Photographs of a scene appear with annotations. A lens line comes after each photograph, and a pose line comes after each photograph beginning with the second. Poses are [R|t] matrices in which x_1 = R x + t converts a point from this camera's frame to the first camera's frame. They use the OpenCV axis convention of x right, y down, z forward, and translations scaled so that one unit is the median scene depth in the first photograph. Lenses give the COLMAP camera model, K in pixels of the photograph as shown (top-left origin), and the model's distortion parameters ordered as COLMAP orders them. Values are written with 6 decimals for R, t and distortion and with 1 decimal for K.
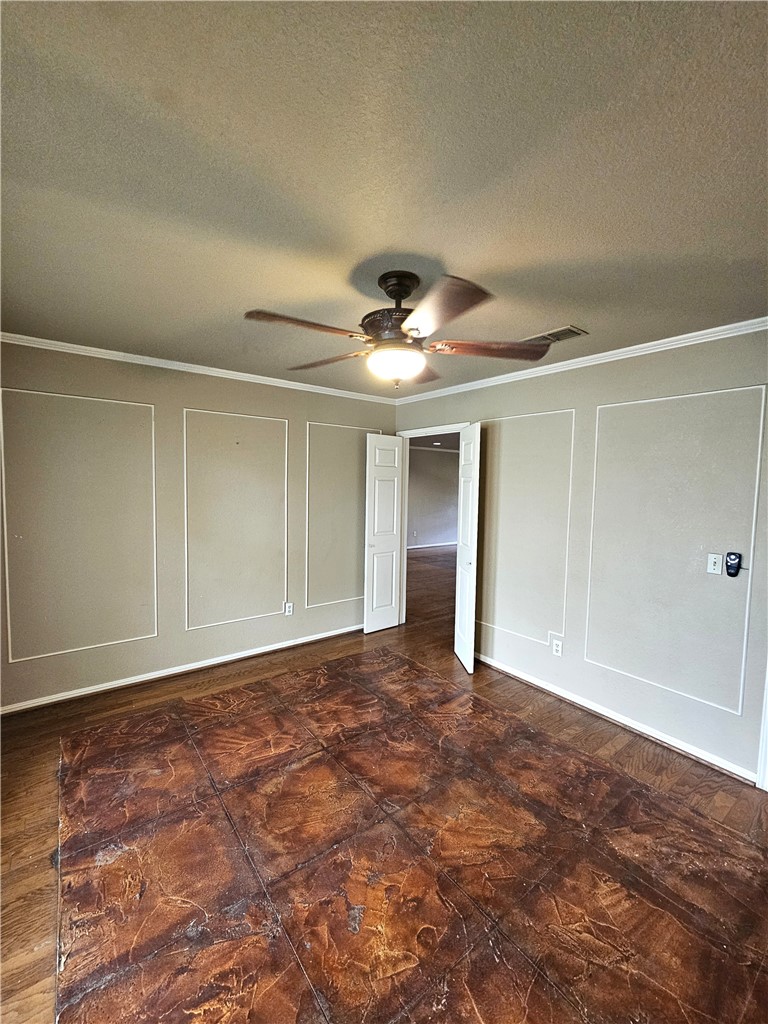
lens RADIAL K [[419.1, 0, 384.2], [0, 419.1, 509.2], [0, 0, 1]] dist [0.000241, -0.000053]
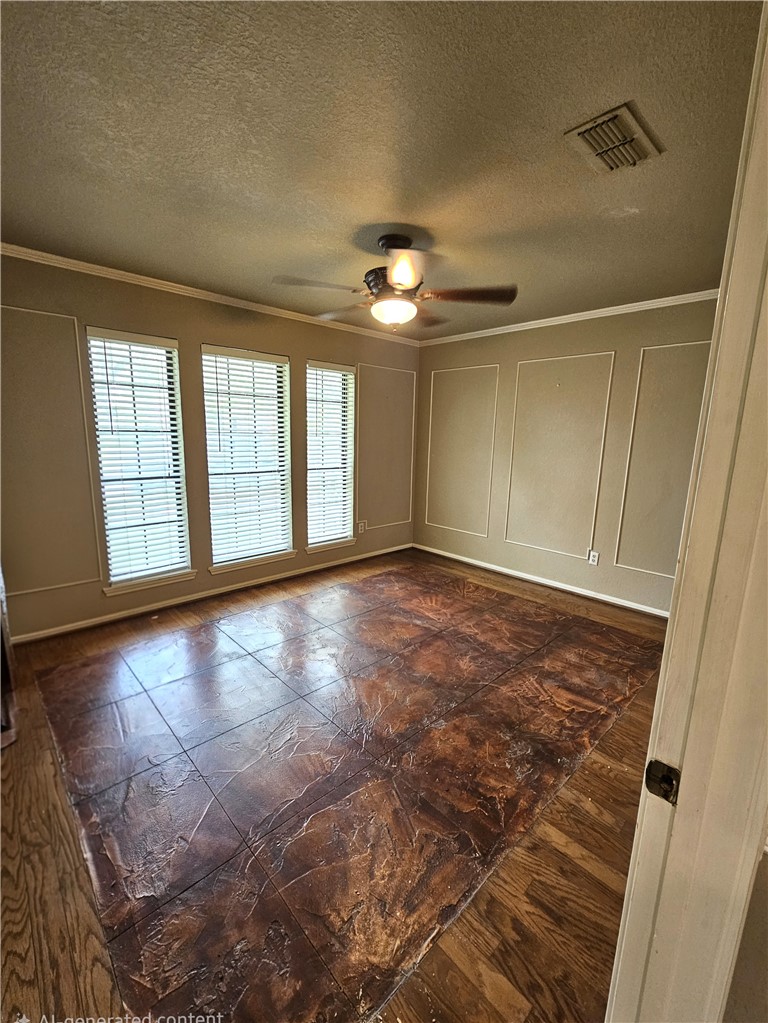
lens RADIAL K [[418.7, 0, 382.7], [0, 418.7, 513.3], [0, 0, 1]] dist [0.000241, -0.000053]
pose [[0.113611, 0.174726, -0.978040, 0.932472], [-0.076870, 0.983009, 0.166685, 0.020271], [0.990547, 0.056245, 0.125112, 0.583603]]
